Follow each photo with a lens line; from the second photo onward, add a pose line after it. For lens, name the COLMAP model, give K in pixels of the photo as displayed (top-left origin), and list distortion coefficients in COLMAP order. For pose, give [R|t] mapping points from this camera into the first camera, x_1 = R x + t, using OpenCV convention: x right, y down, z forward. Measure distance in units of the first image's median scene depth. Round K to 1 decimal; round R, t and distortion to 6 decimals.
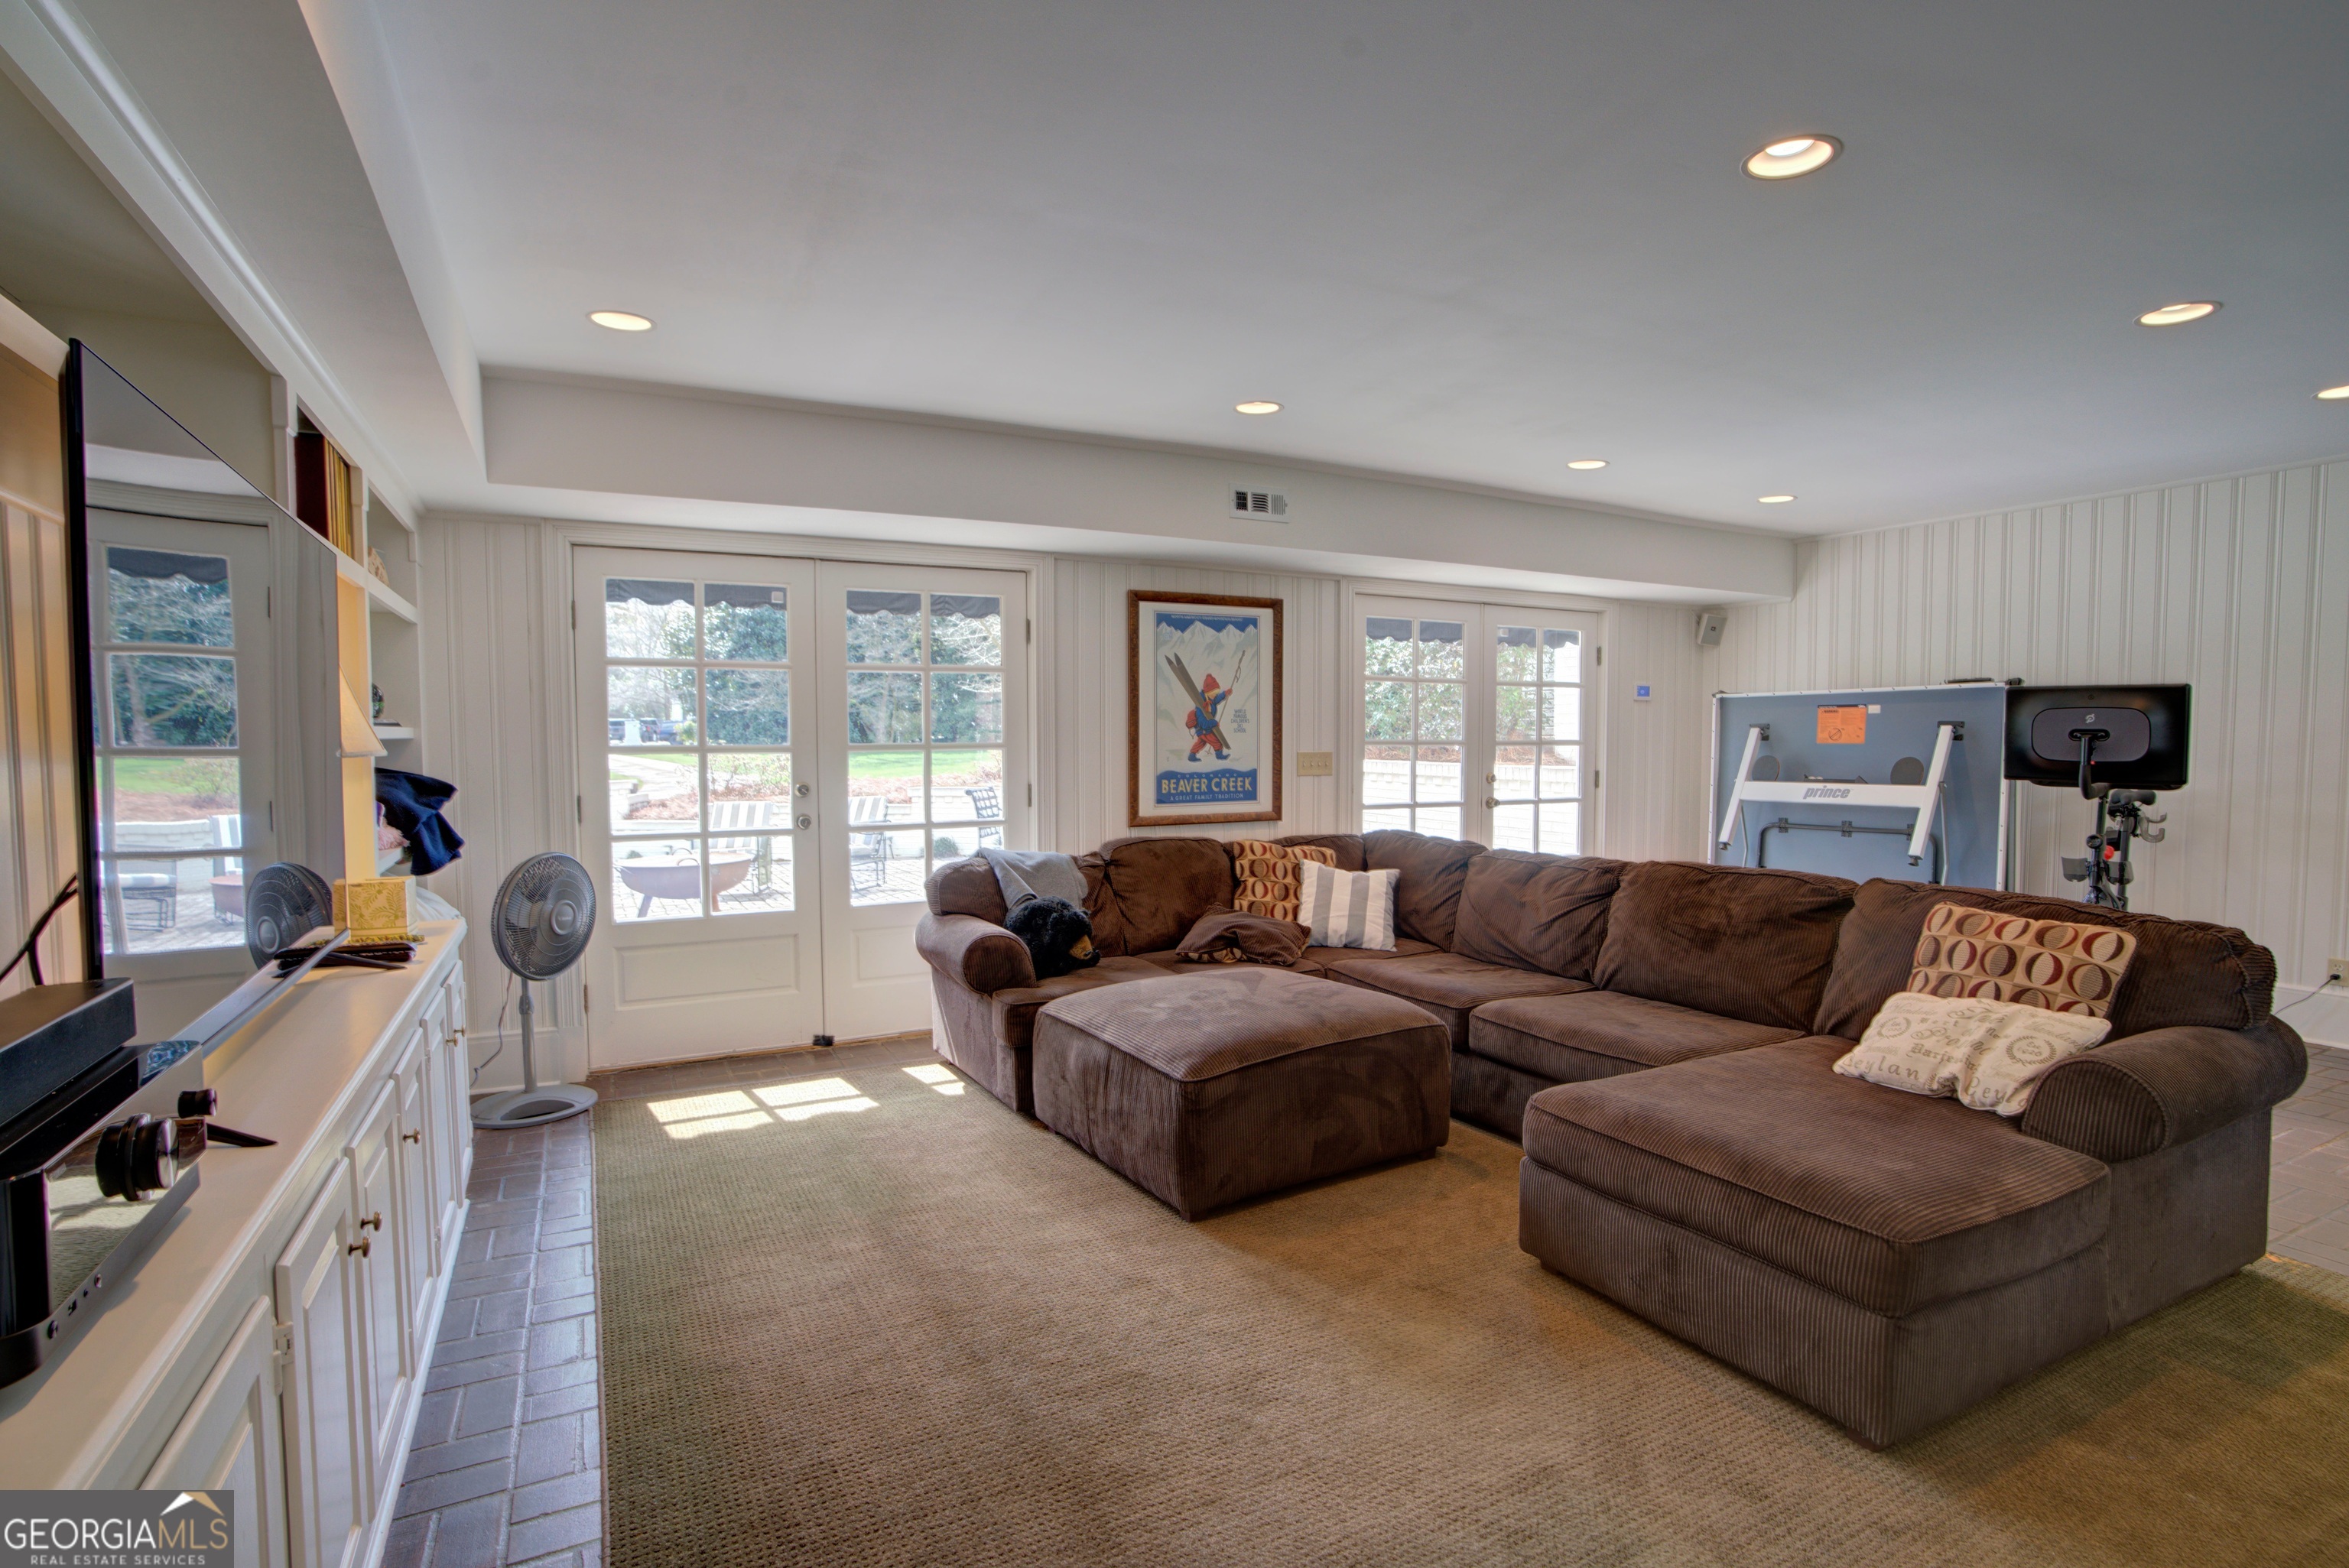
lens RADIAL K [[1129.4, 0, 1174.5], [0, 1129.4, 784.0], [0, 0, 1]] dist [-0.034939, 0.000942]
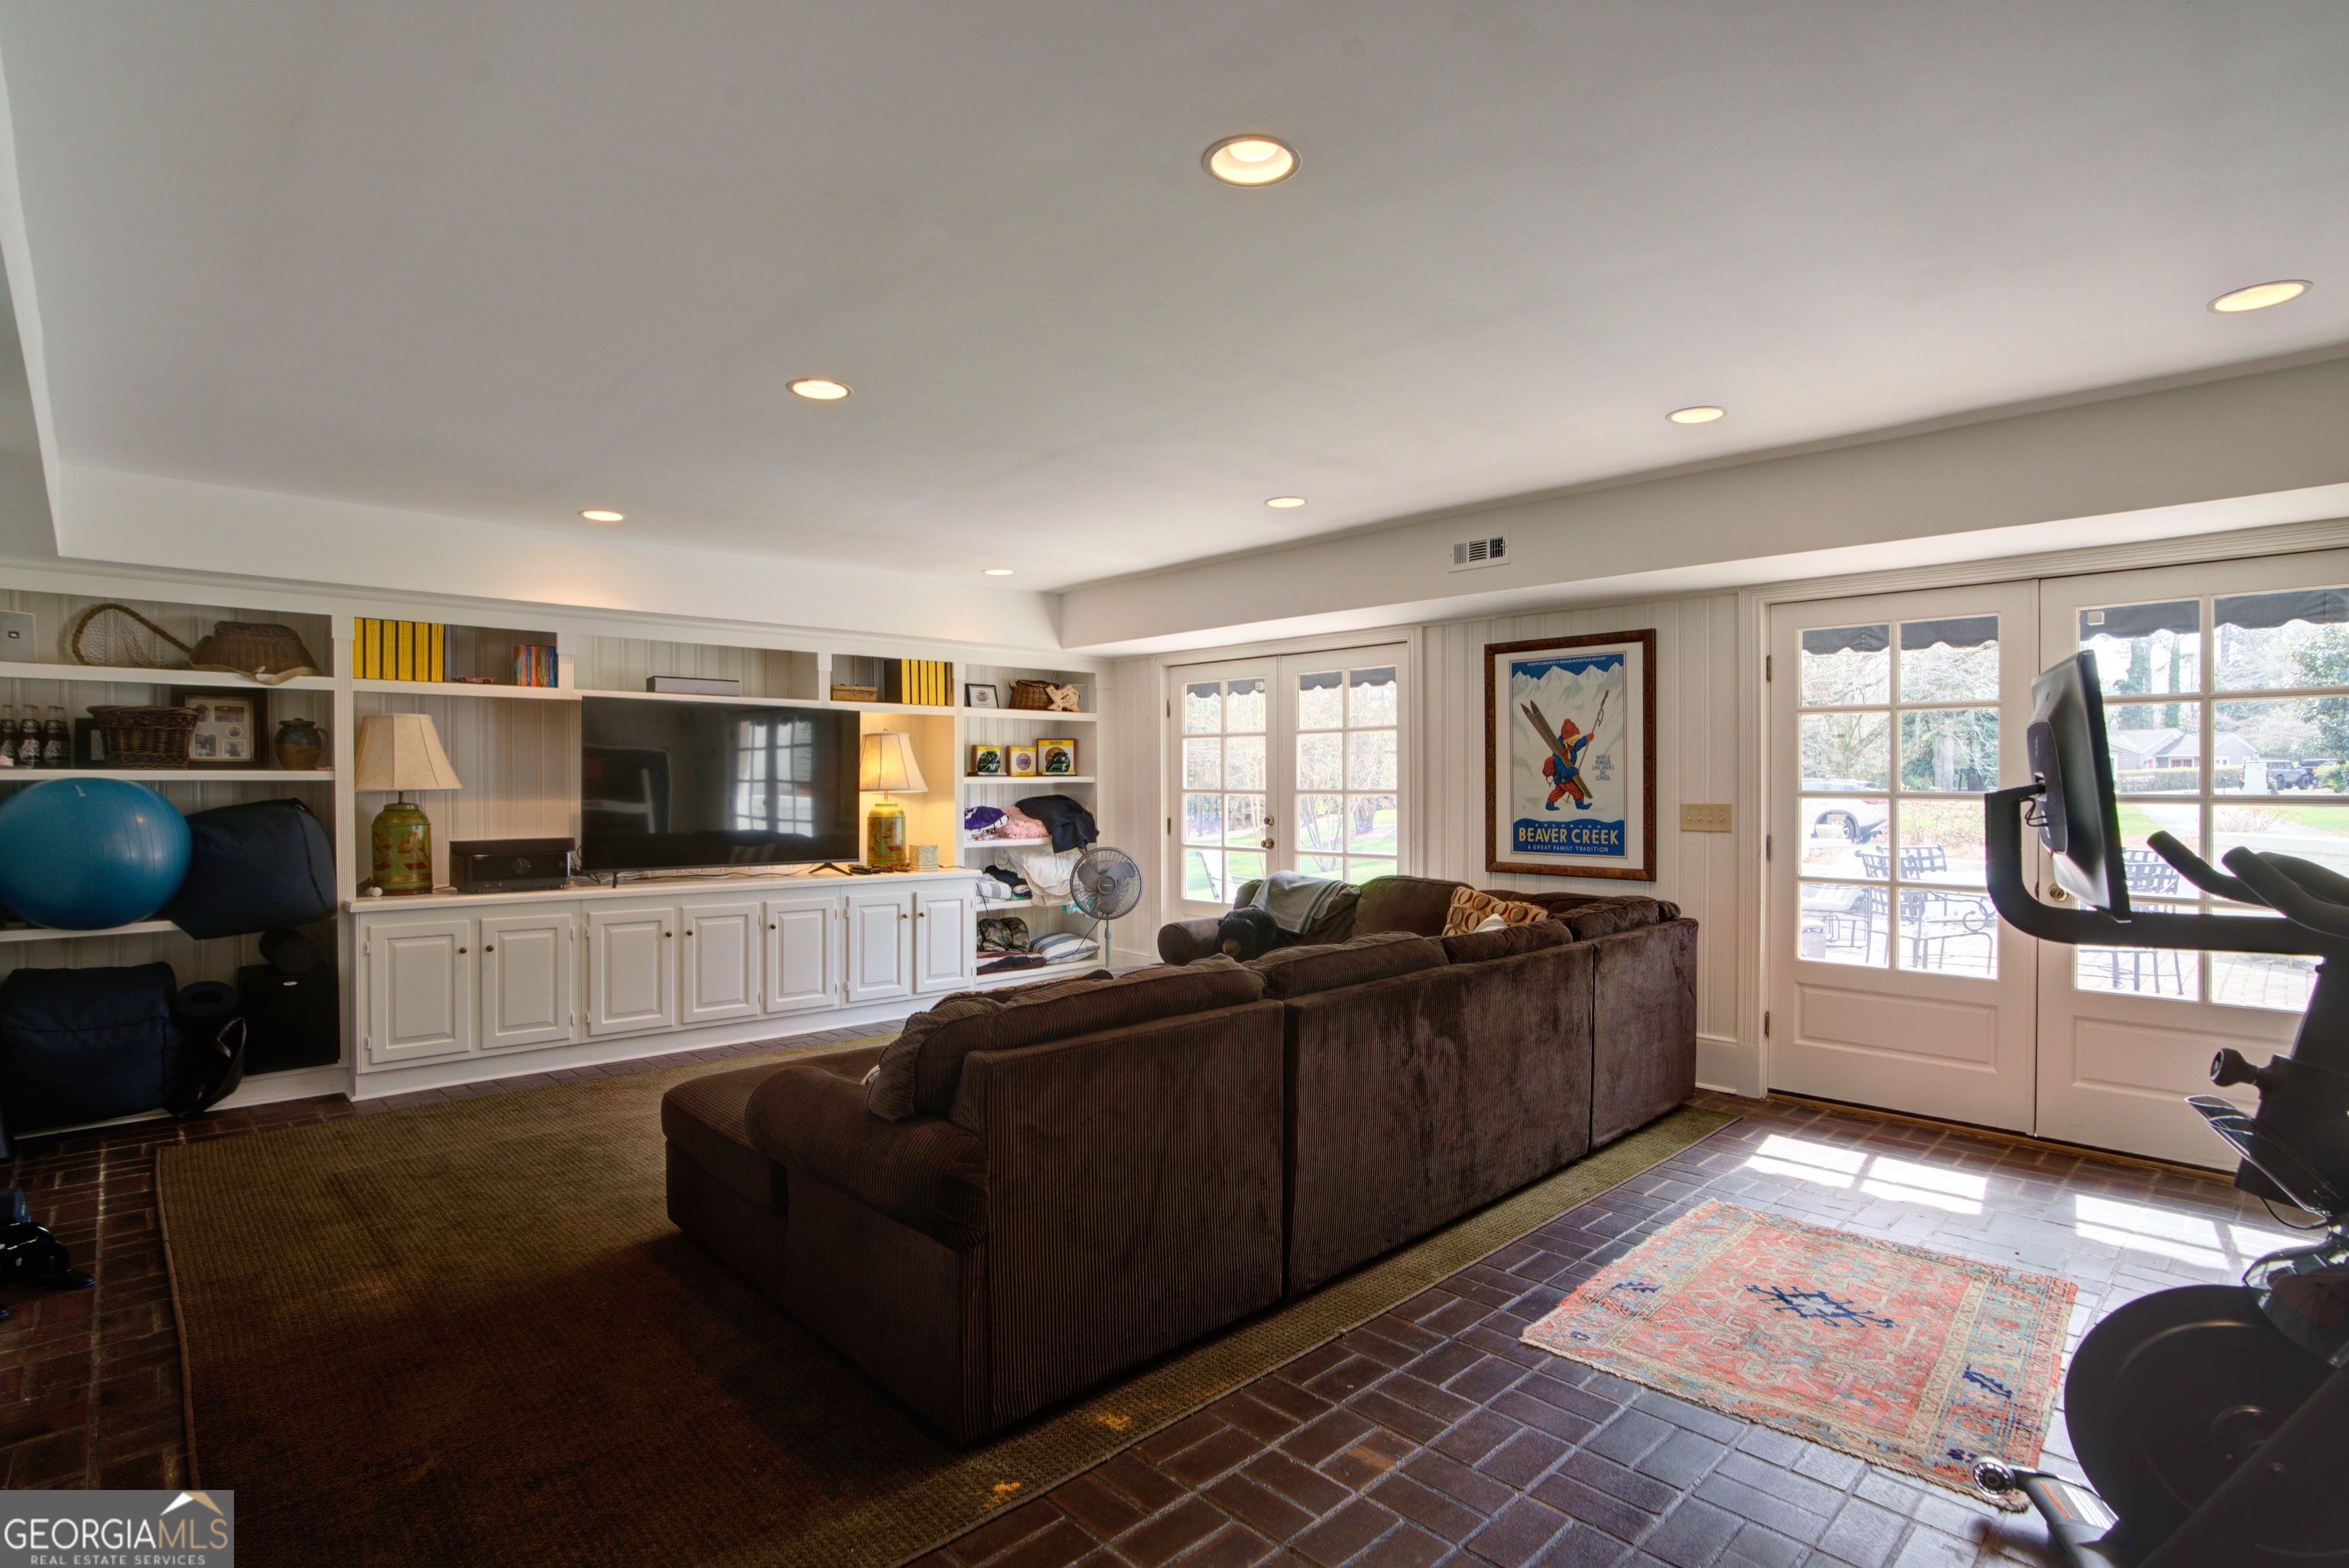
lens RADIAL K [[1114.5, 0, 1210.8], [0, 1114.5, 778.3], [0, 0, 1]] dist [-0.038897, -0.000155]
pose [[0.317430, -0.001378, -0.948281, 0.826022], [-0.042804, 0.998959, -0.015780, -0.019615], [0.947315, 0.045599, 0.317041, 0.417277]]
